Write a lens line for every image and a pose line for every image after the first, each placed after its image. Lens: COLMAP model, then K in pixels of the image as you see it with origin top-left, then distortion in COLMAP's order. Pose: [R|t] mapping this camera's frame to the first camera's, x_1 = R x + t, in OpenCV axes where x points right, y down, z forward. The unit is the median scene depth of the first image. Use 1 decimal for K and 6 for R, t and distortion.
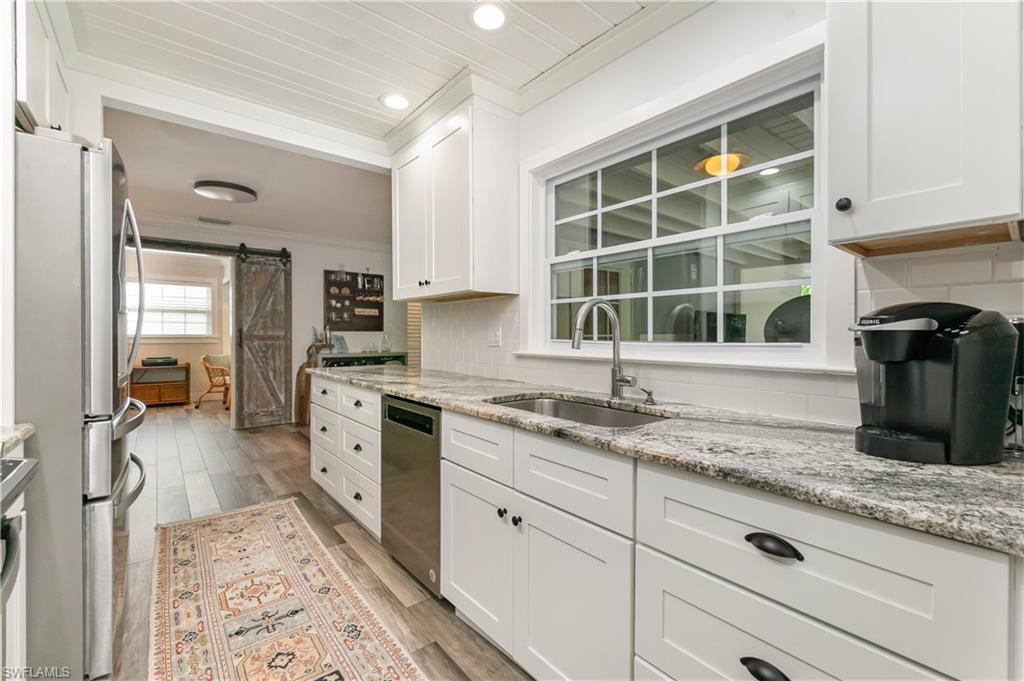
lens RADIAL K [[436.1, 0, 507.3], [0, 436.1, 339.4], [0, 0, 1]] dist [-0.004910, 0.002404]
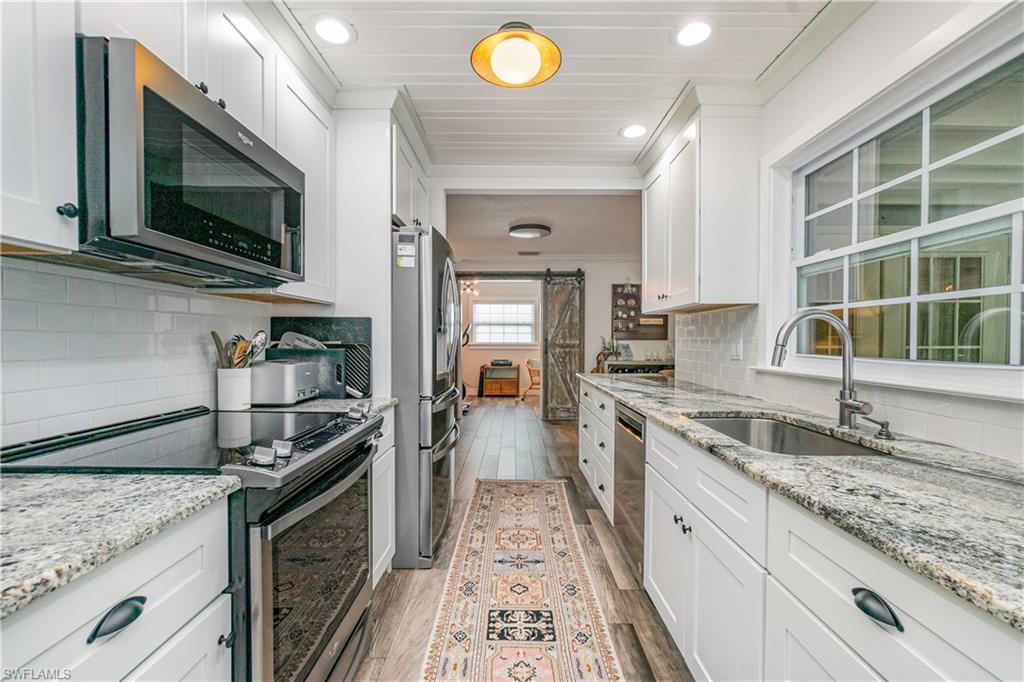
lens RADIAL K [[436.1, 0, 513.4], [0, 436.1, 352.0], [0, 0, 1]] dist [-0.004910, 0.002404]
pose [[0.778935, 0.015573, -0.626911, 0.203253], [-0.007153, 0.999847, 0.015949, -0.012703], [0.627064, -0.007939, 0.778928, -0.038741]]
